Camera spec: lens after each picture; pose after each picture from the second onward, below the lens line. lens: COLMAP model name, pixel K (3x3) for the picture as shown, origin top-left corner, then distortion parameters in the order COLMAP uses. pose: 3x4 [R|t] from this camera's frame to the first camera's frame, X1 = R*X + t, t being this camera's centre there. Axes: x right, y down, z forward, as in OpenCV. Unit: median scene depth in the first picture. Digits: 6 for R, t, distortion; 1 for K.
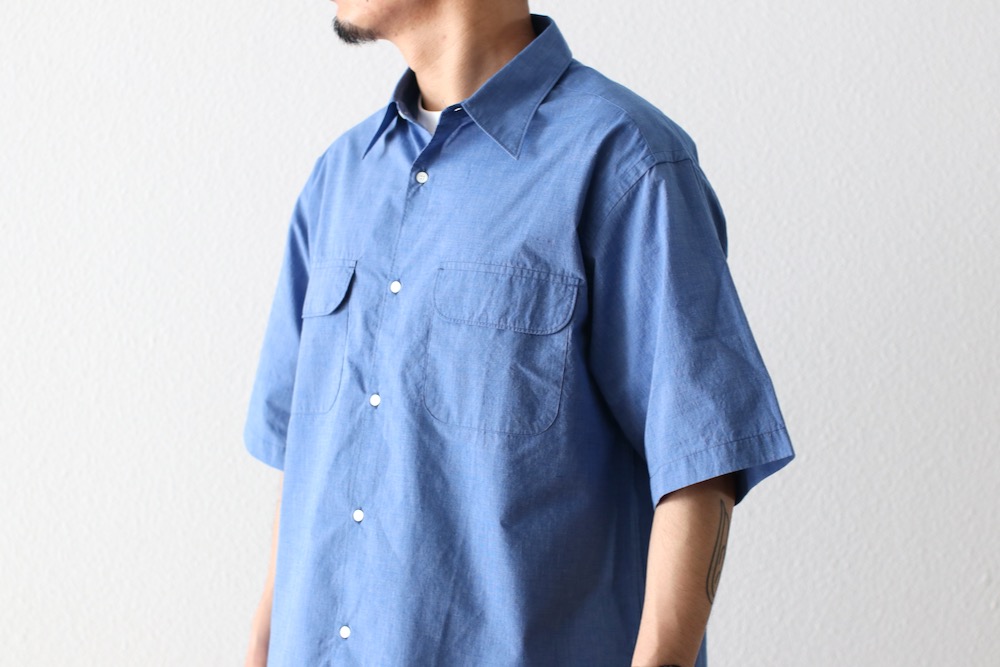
lens RADIAL K [[2313.5, 0, 387.8], [0, 2313.5, 345.0], [0, 0, 1]] dist [-0.144354, 0.201481]
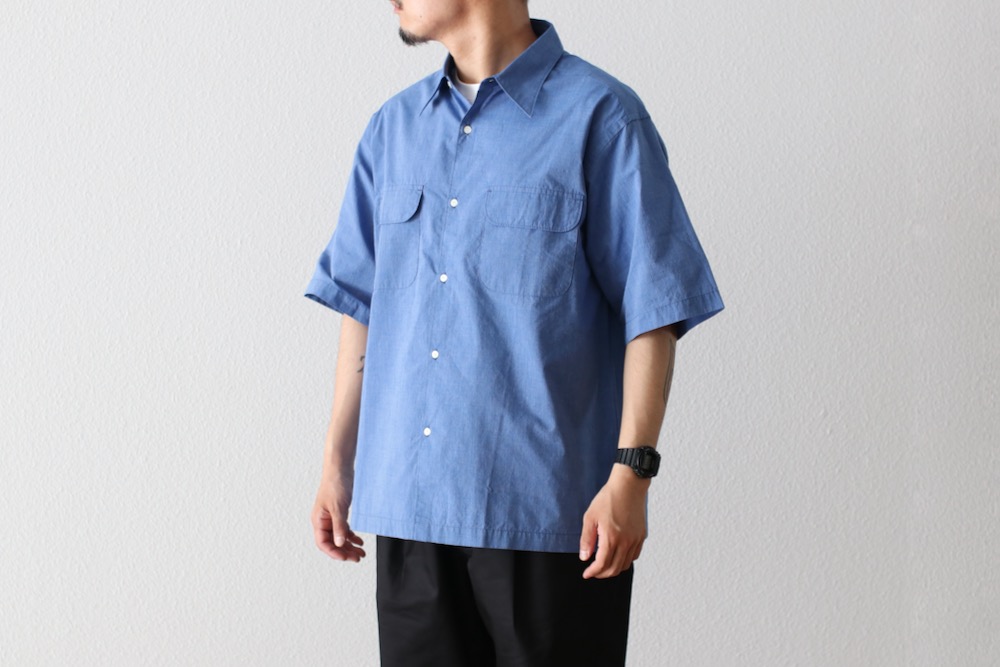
lens RADIAL K [[2378.5, 0, 500.0], [0, 2378.5, 333.5], [0, 0, 1]] dist [-0.147942, -0.131388]
pose [[0.988601, -0.005831, 0.150448, -0.186323], [0.001786, 0.999634, 0.027007, 0.016788], [-0.150551, -0.026430, 0.988249, -0.493529]]
